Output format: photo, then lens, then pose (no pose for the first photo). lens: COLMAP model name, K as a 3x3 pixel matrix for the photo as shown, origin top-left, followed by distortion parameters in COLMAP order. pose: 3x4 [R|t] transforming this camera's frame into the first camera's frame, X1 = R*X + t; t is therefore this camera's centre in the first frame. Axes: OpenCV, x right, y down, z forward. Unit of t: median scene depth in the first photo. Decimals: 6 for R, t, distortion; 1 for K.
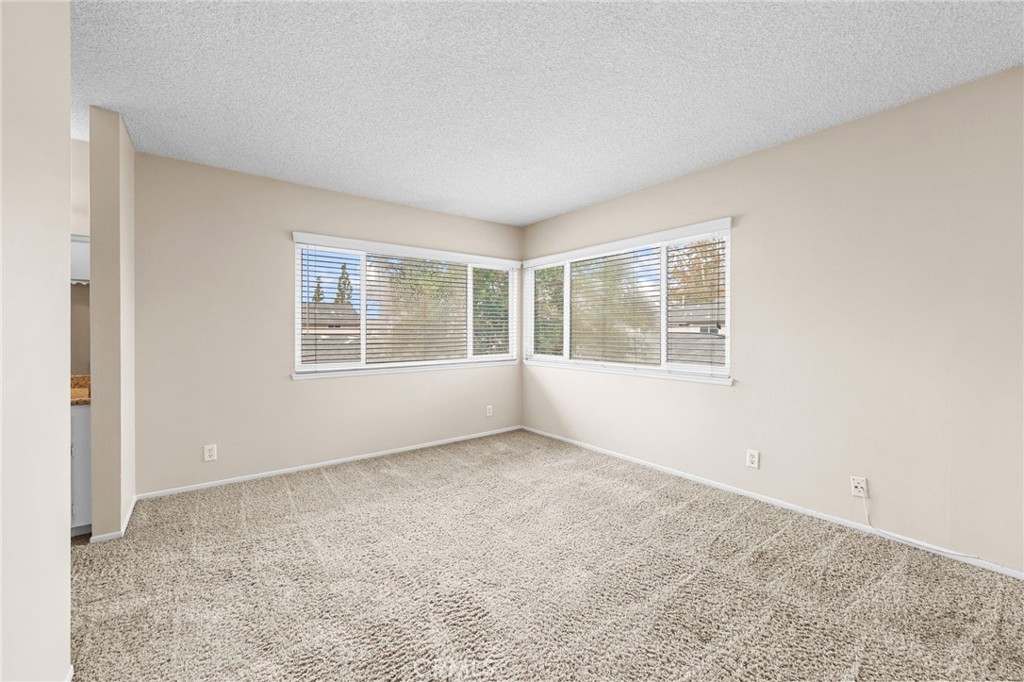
lens RADIAL K [[410.1, 0, 515.2], [0, 410.1, 333.3], [0, 0, 1]] dist [-0.001135, -0.000004]
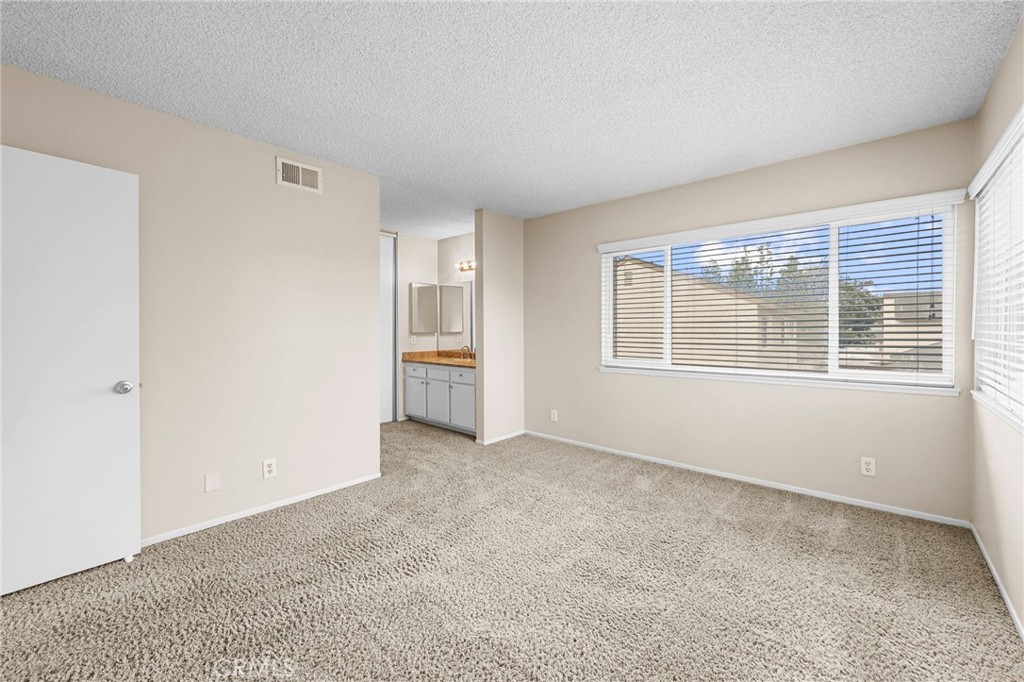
lens RADIAL K [[410.1, 0, 515.2], [0, 410.1, 333.3], [0, 0, 1]] dist [-0.001135, -0.000004]
pose [[0.190405, 0.007086, -0.981680, 0.563630], [-0.005129, 0.999967, 0.006223, -0.001777], [0.981692, 0.003850, 0.190435, 0.542589]]
